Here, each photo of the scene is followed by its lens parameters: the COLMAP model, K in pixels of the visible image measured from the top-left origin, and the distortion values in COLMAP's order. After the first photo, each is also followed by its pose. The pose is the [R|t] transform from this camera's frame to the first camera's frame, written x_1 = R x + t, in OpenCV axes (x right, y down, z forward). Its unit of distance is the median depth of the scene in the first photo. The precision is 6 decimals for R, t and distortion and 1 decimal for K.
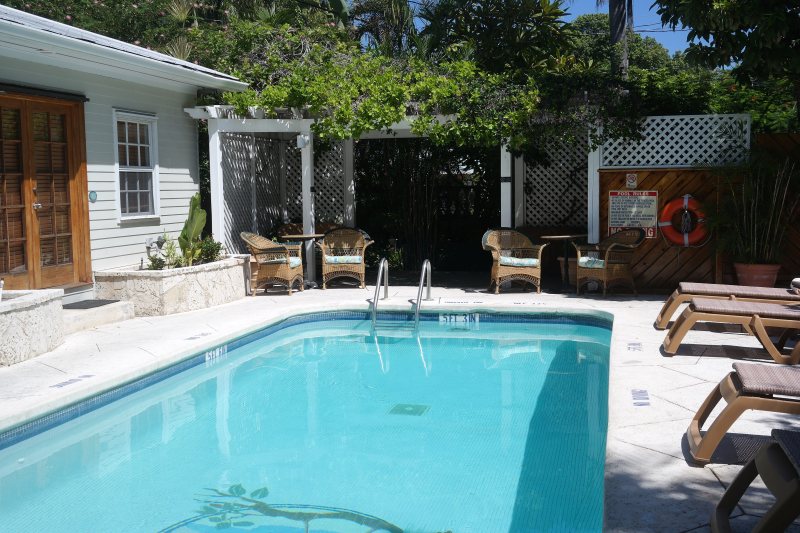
lens RADIAL K [[922.1, 0, 399.6], [0, 922.1, 266.0], [0, 0, 1]] dist [0.009838, 0.000000]
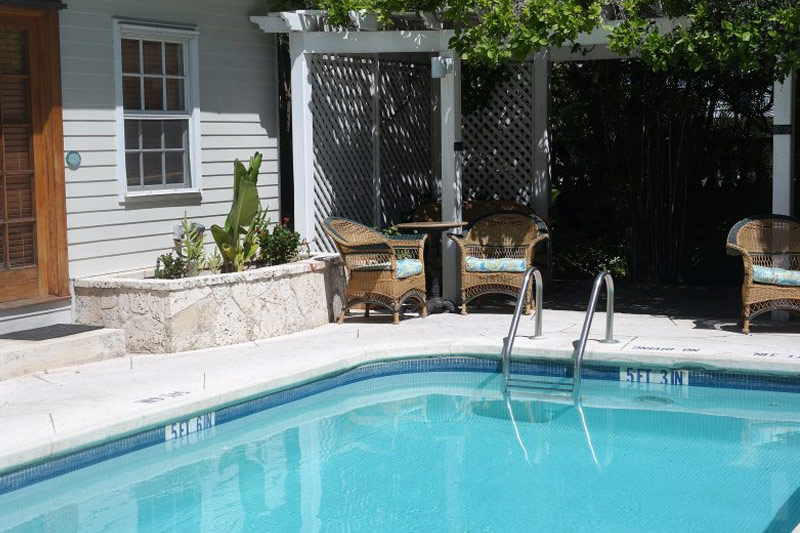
lens RADIAL K [[1423.1, 0, 400.2], [0, 1423.1, 267.2], [0, 0, 1]] dist [0.011476, 0.000000]
pose [[0.969522, 0.020804, -0.244119, 0.109743], [-0.019146, 0.999775, 0.009165, -0.013706], [0.244255, -0.004211, 0.969702, 0.101204]]
